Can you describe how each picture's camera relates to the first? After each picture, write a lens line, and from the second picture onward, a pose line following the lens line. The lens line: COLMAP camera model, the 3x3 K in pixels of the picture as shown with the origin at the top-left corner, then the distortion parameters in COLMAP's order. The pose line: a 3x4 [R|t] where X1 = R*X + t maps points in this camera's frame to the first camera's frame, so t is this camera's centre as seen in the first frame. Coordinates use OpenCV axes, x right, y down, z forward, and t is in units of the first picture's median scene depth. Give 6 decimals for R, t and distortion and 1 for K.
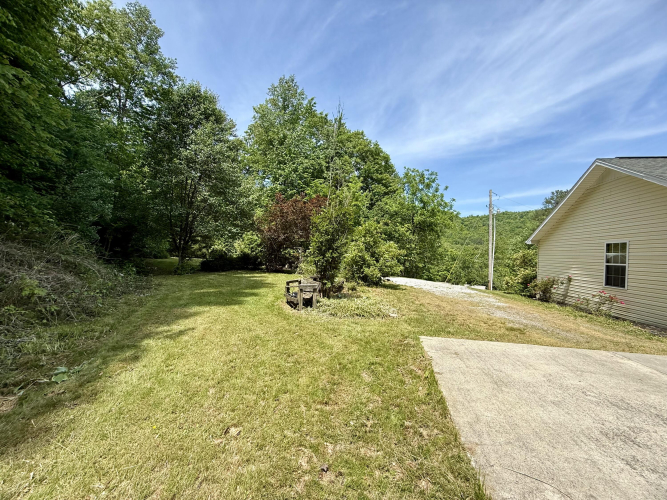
lens RADIAL K [[264.5, 0, 332.7], [0, 264.5, 249.5], [0, 0, 1]] dist [-0.003871, 0.001114]
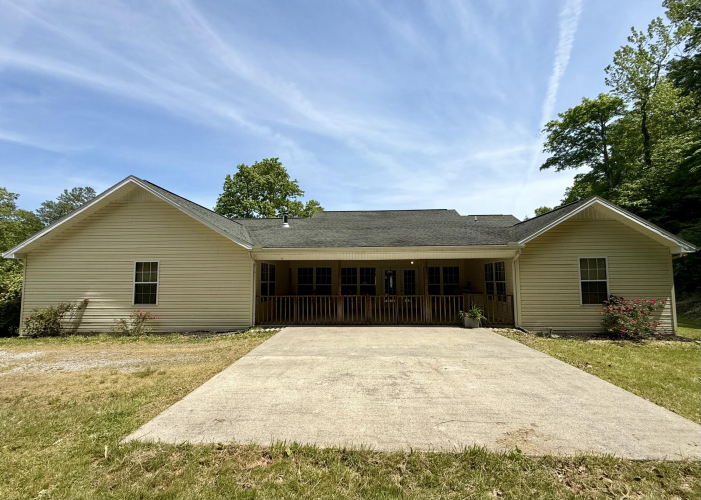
lens RADIAL K [[292.1, 0, 347.3], [0, 292.1, 259.1], [0, 0, 1]] dist [0.001940, -0.001135]
pose [[-0.138297, 0.022827, 0.990128, -0.183803], [-0.013738, 0.999594, -0.024964, -0.018011], [-0.990296, -0.017055, -0.137927, 0.357543]]
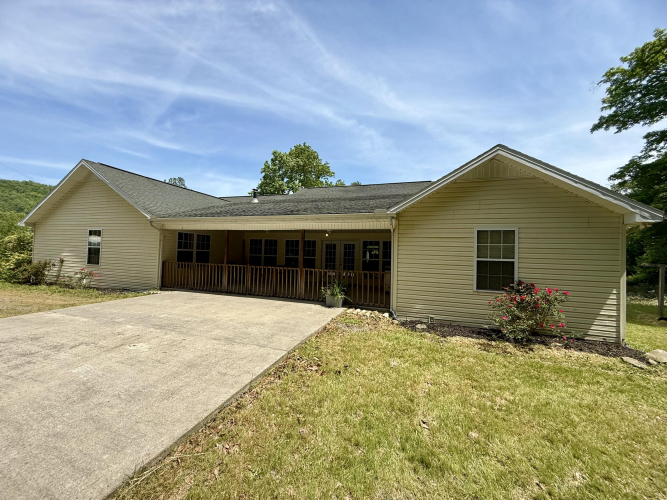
lens RADIAL K [[264.5, 0, 329.5], [0, 264.5, 250.0], [0, 0, 1]] dist [-0.003871, 0.001114]
pose [[0.136280, -0.027805, 0.990280, -0.039680], [-0.037860, 0.998730, 0.033252, -0.012882], [-0.989947, -0.042024, 0.135054, -0.295550]]
